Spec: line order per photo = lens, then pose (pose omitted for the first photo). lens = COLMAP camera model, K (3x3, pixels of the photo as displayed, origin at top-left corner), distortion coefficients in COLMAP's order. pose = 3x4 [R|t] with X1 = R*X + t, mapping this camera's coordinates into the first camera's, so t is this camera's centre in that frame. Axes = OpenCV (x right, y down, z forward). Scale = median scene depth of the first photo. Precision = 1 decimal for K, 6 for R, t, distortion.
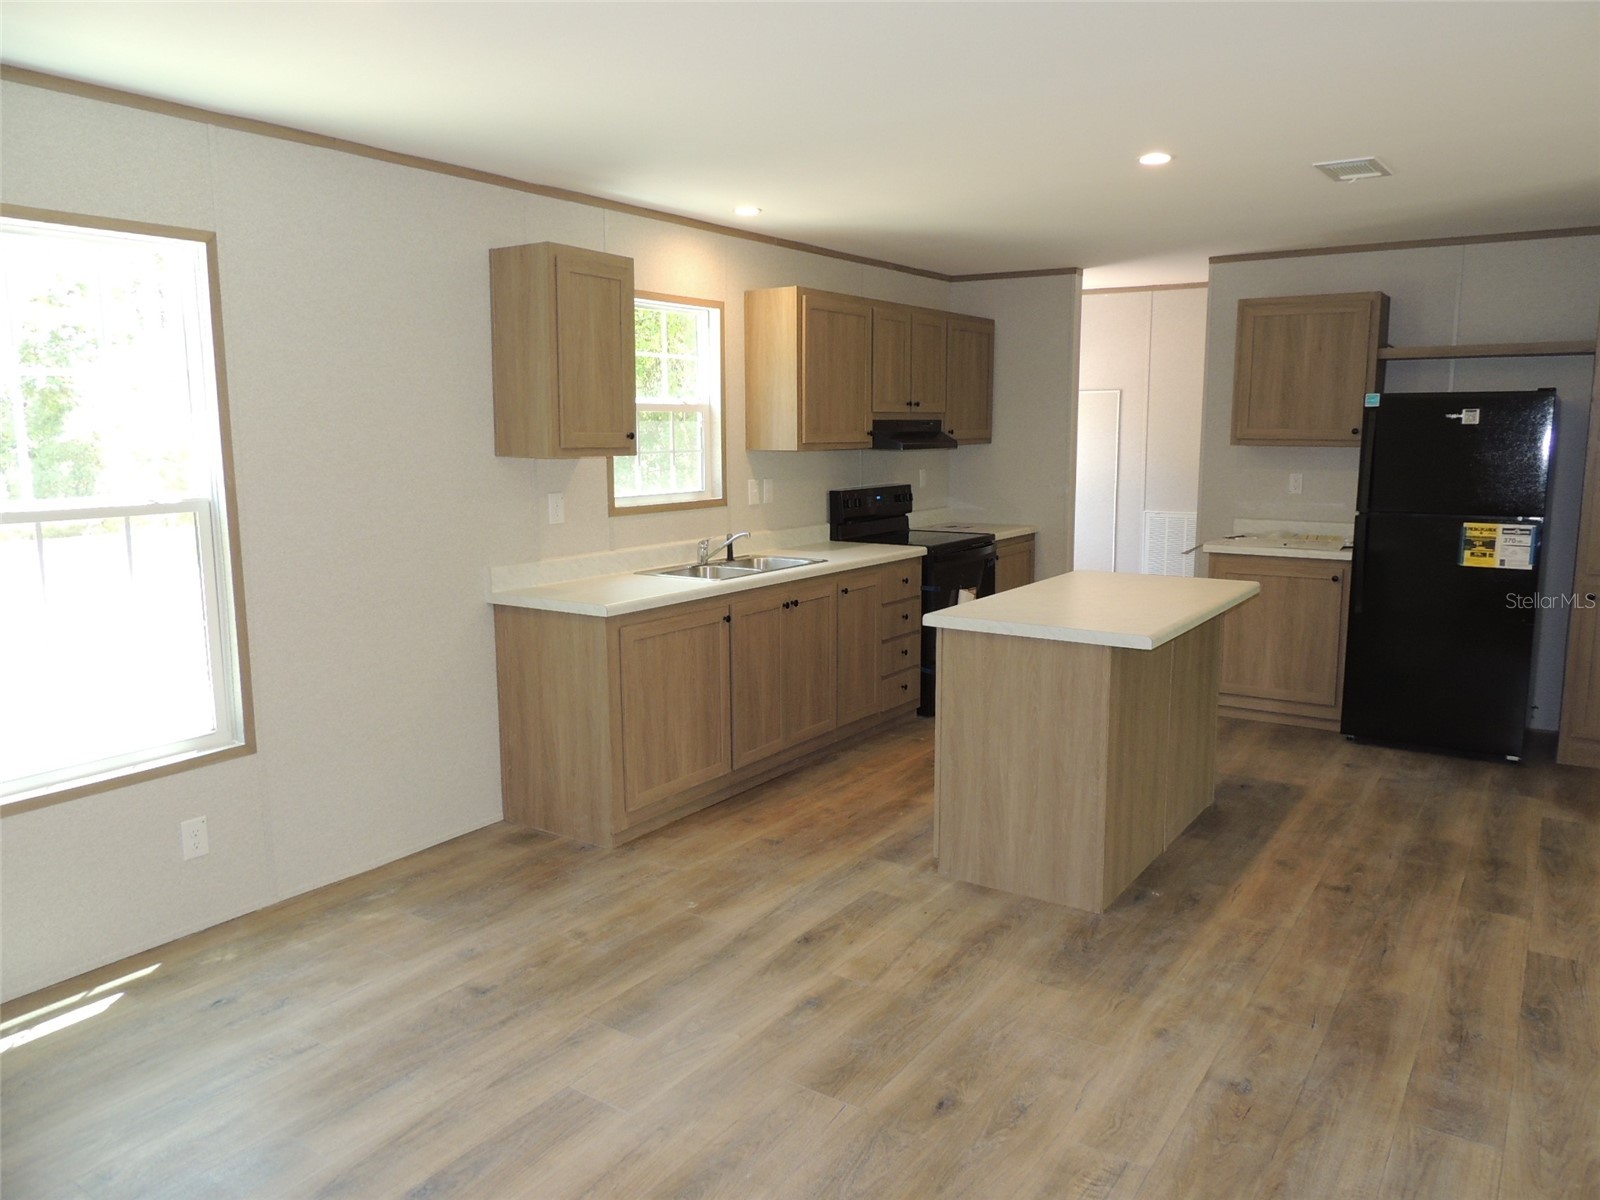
lens RADIAL K [[1136.1, 0, 811.3], [0, 1136.1, 600.4], [0, 0, 1]] dist [-0.022564, 0.001986]
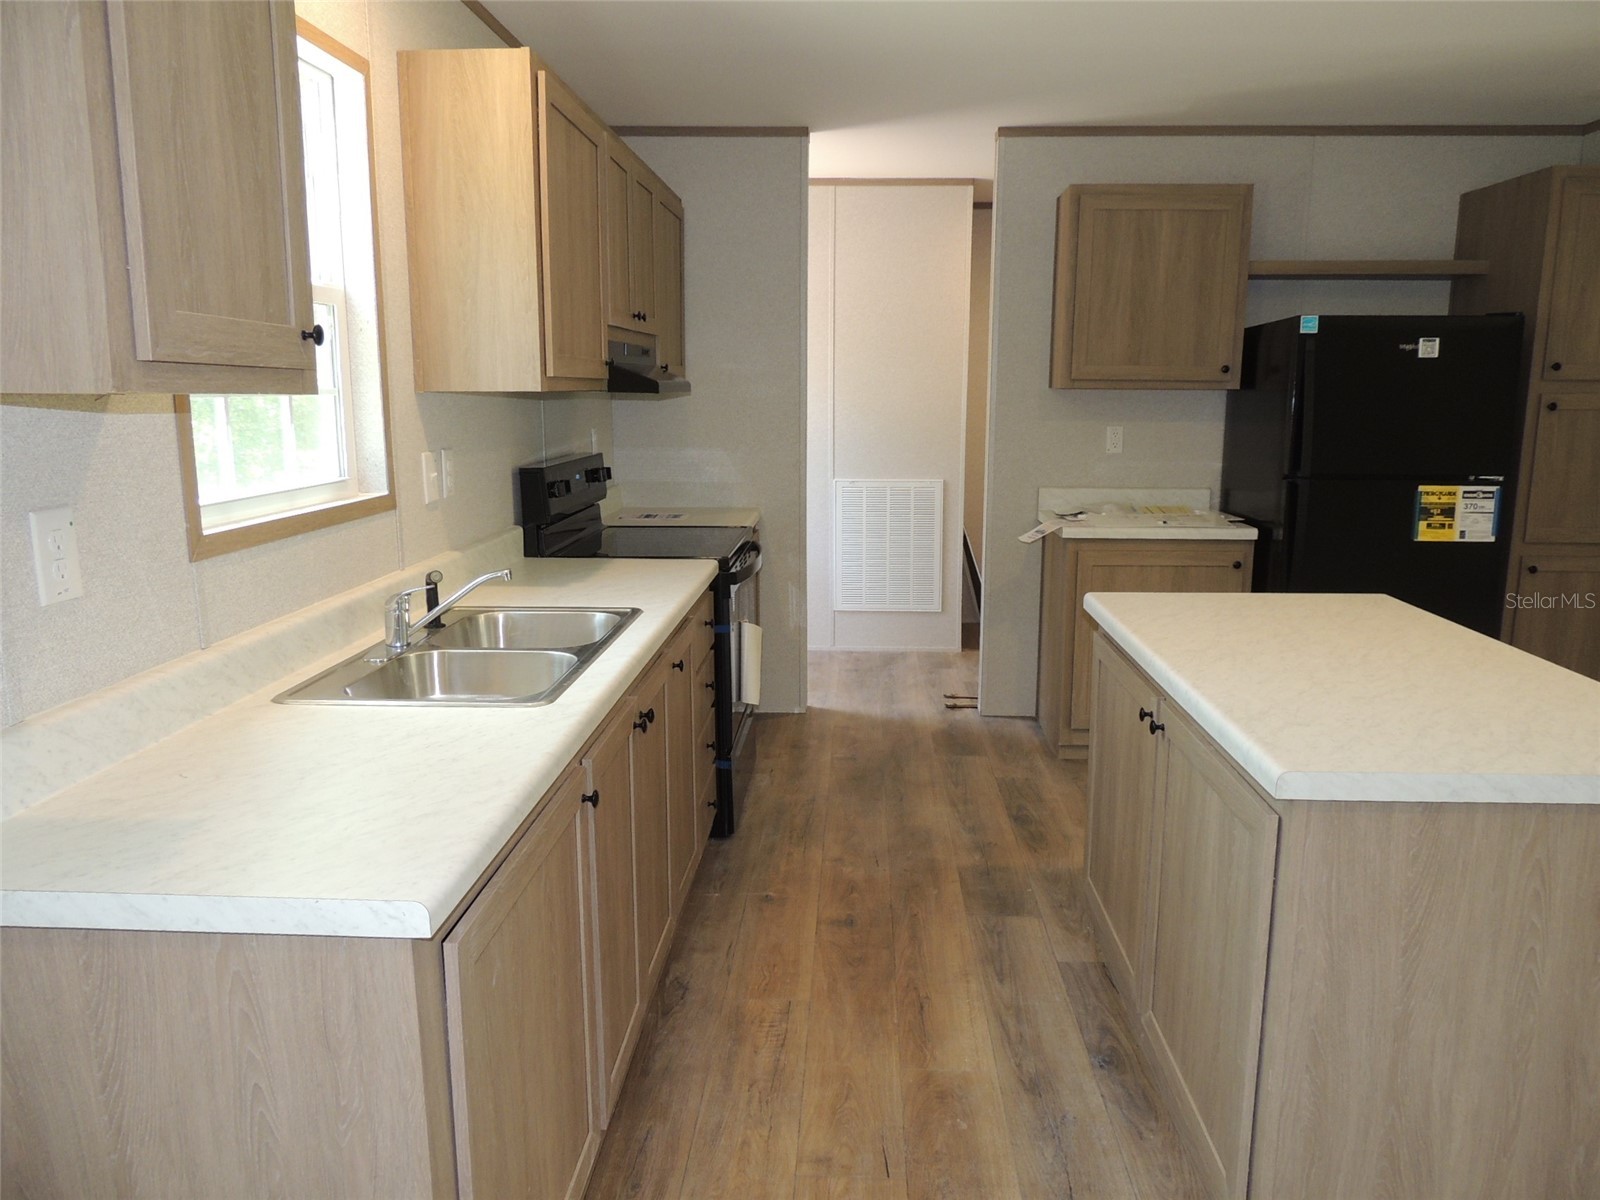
lens RADIAL K [[1136.1, 0, 802.1], [0, 1136.1, 600.8], [0, 0, 1]] dist [-0.022564, 0.001986]
pose [[0.856296, -0.090562, 0.508484, -0.244740], [0.073356, 0.995852, 0.053830, -0.082387], [-0.511250, -0.008794, 0.859387, 0.717189]]
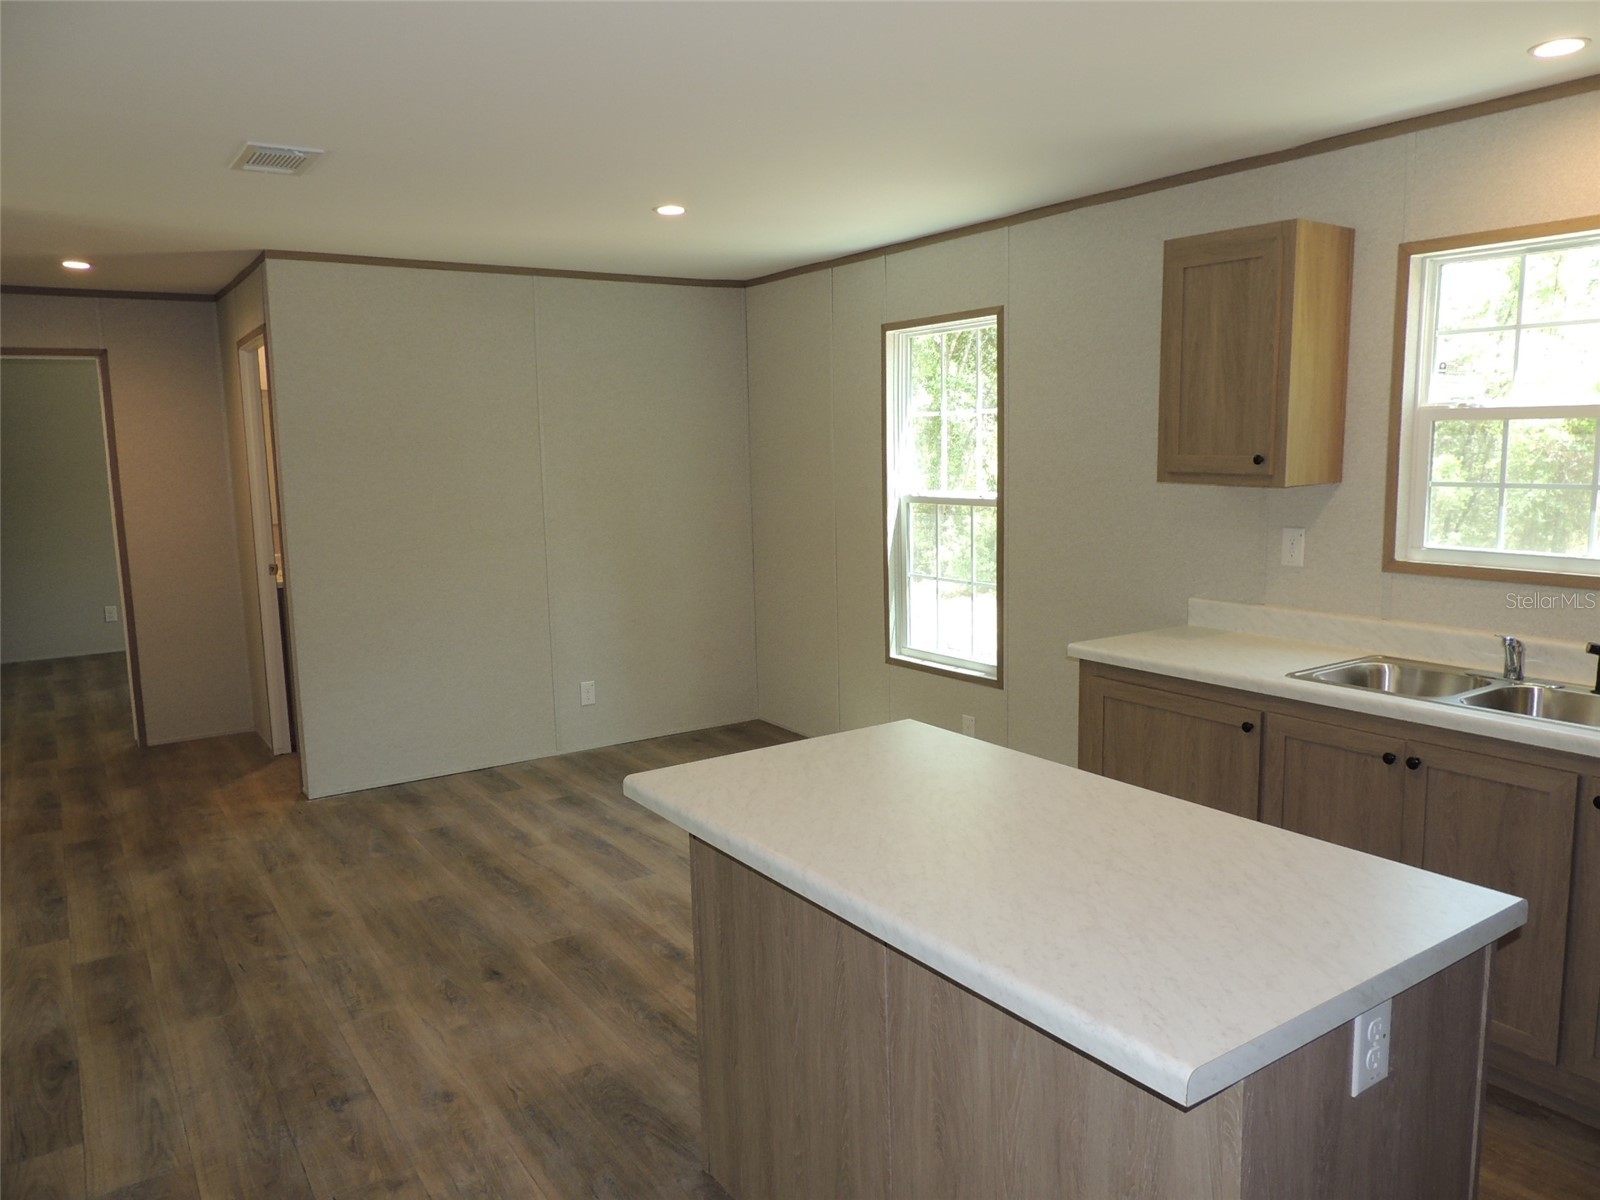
lens RADIAL K [[1136.1, 0, 802.1], [0, 1136.1, 598.0], [0, 0, 1]] dist [-0.022564, 0.001986]
pose [[-0.372475, 0.139094, -0.917559, 0.759120], [-0.116631, 0.973850, 0.194972, -0.190922], [0.920684, 0.179638, -0.346512, 1.139591]]
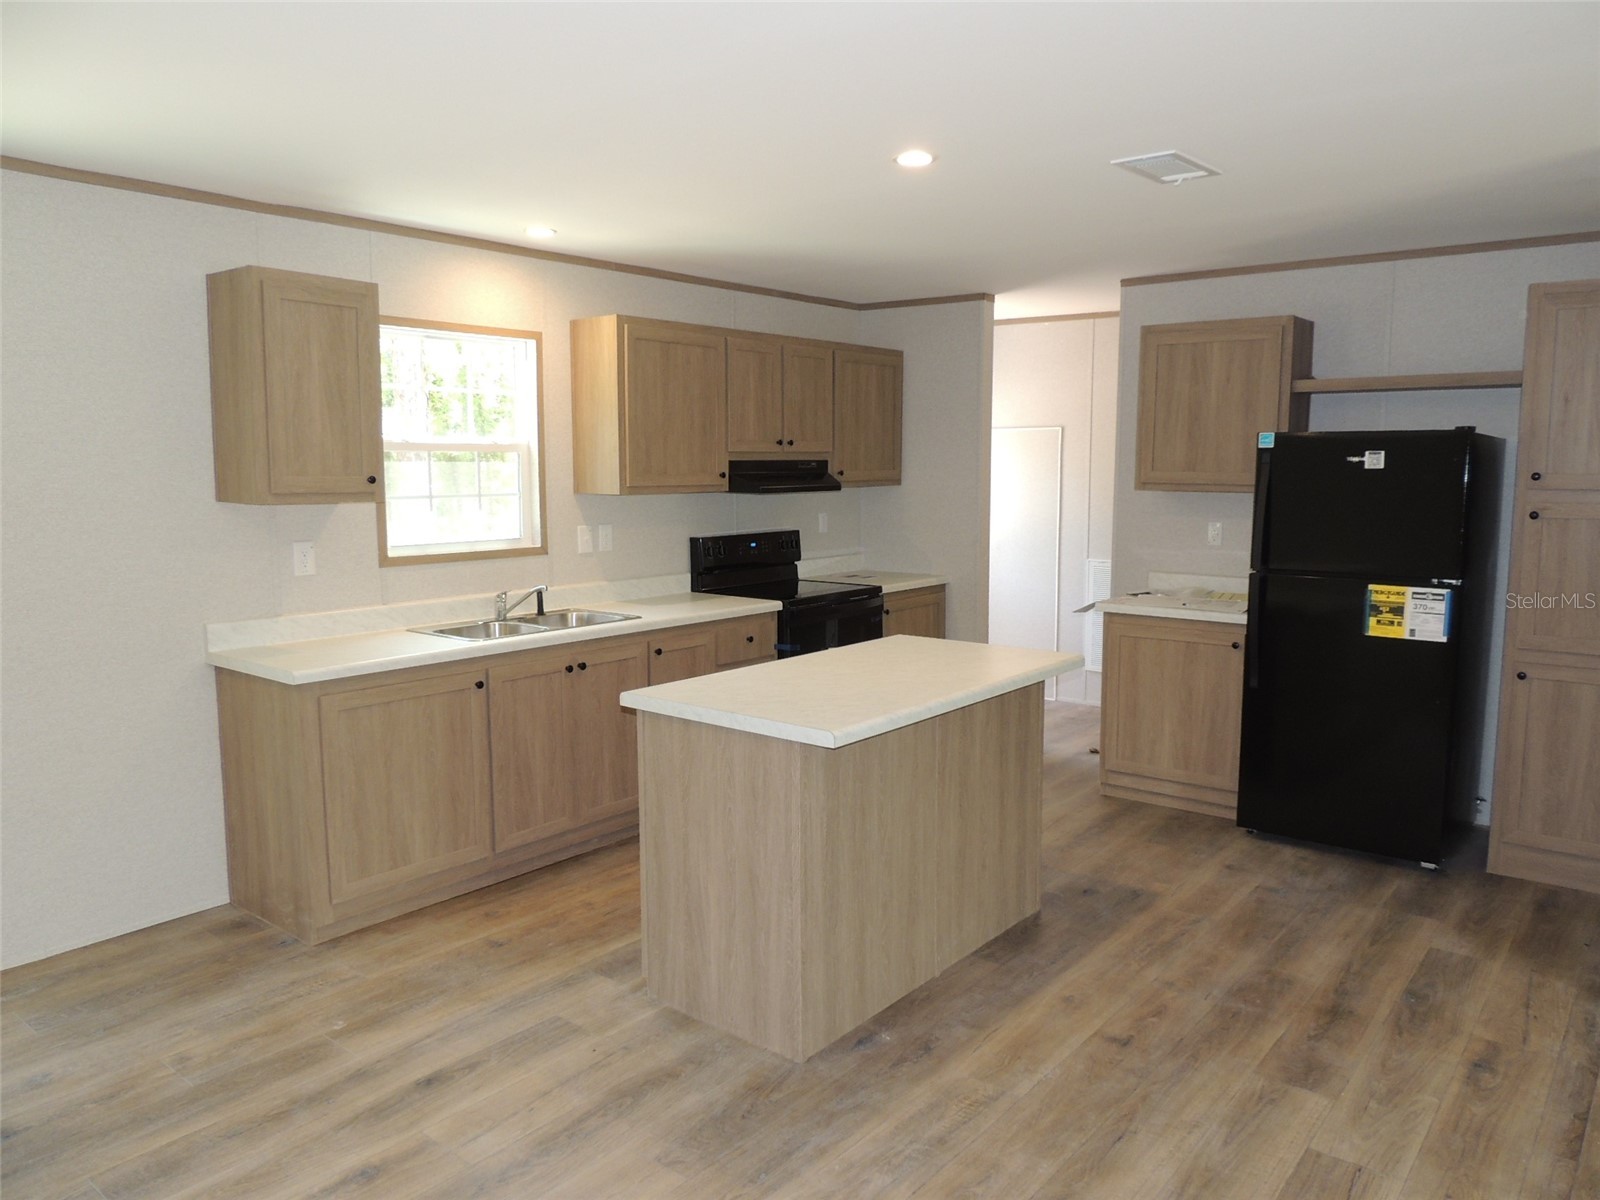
lens RADIAL K [[1136.1, 0, 812.4], [0, 1136.1, 599.7], [0, 0, 1]] dist [-0.022564, 0.001986]
pose [[0.996583, 0.014216, -0.081360, 0.301597], [-0.016567, 0.999462, -0.028292, -0.034761], [0.080914, 0.029544, 0.996283, 0.155686]]
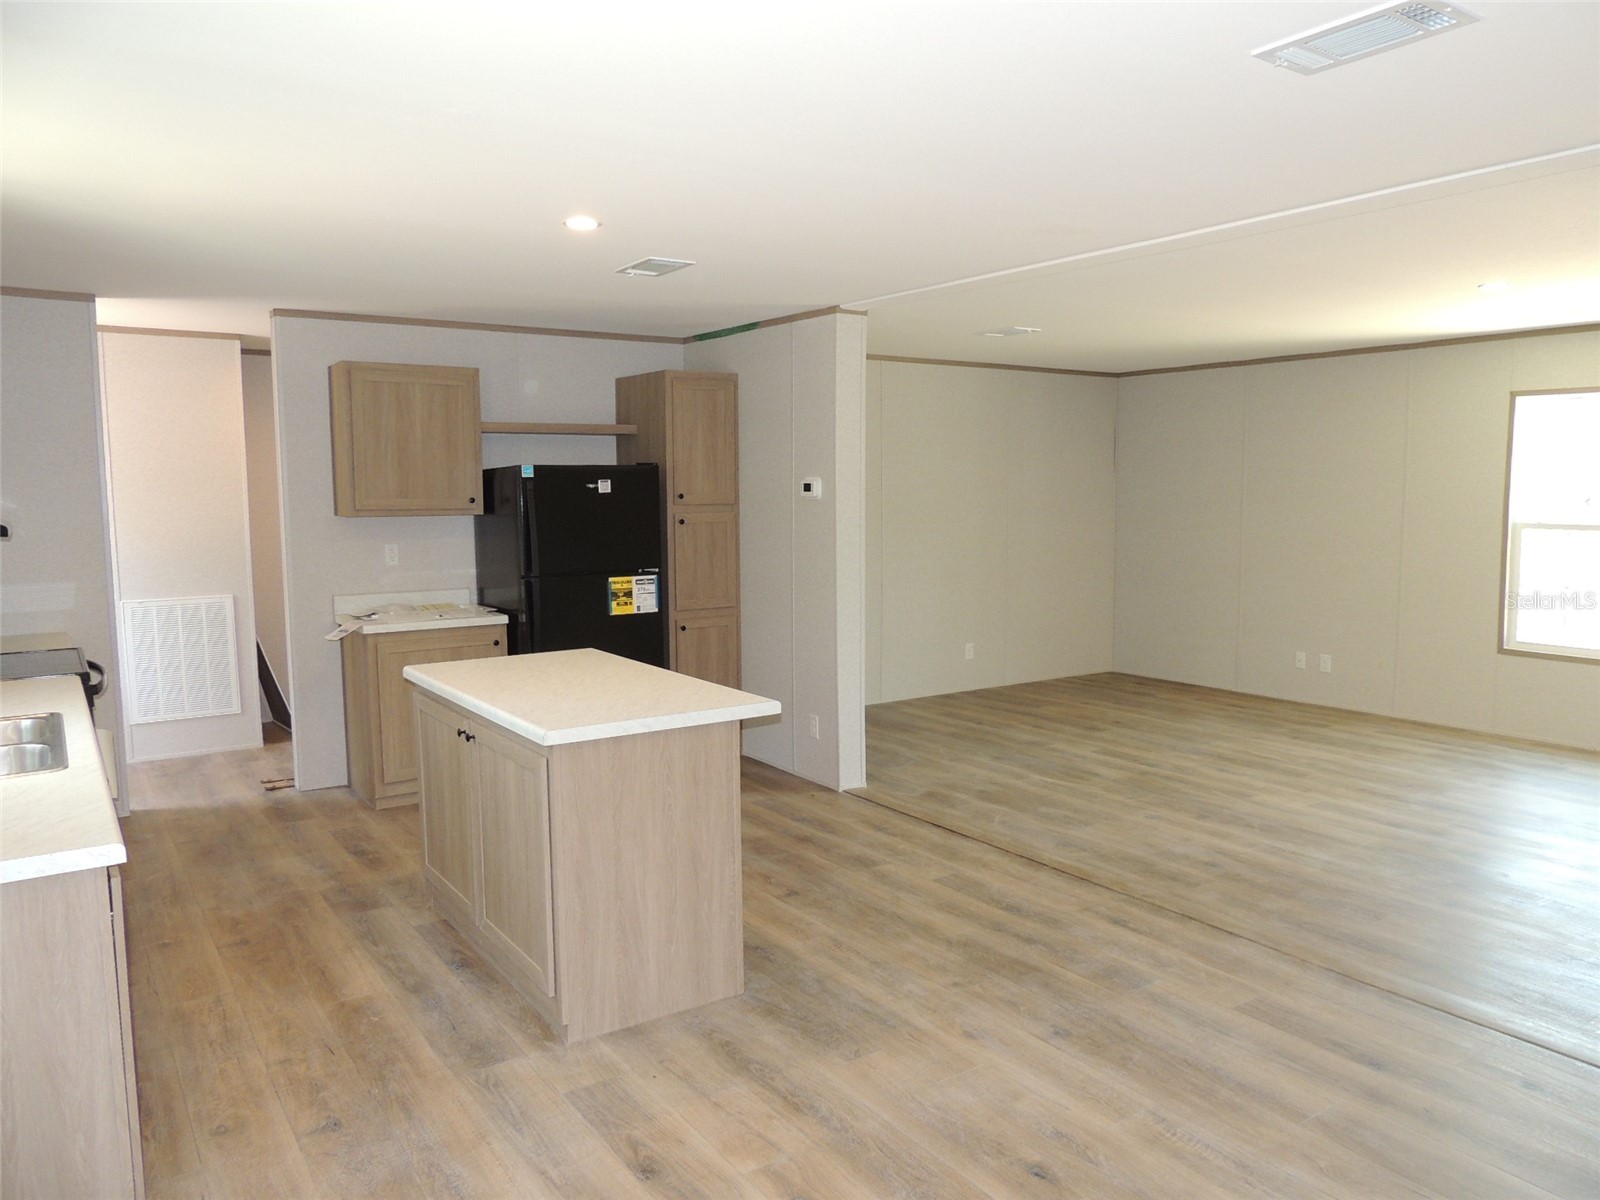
lens RADIAL K [[1136.1, 0, 799.7], [0, 1136.1, 603.2], [0, 0, 1]] dist [-0.022564, 0.001986]
pose [[0.368559, -0.094772, 0.924761, -0.556924], [0.146169, 0.988323, 0.043031, -0.084752], [-0.918041, 0.119312, 0.378108, 0.502726]]
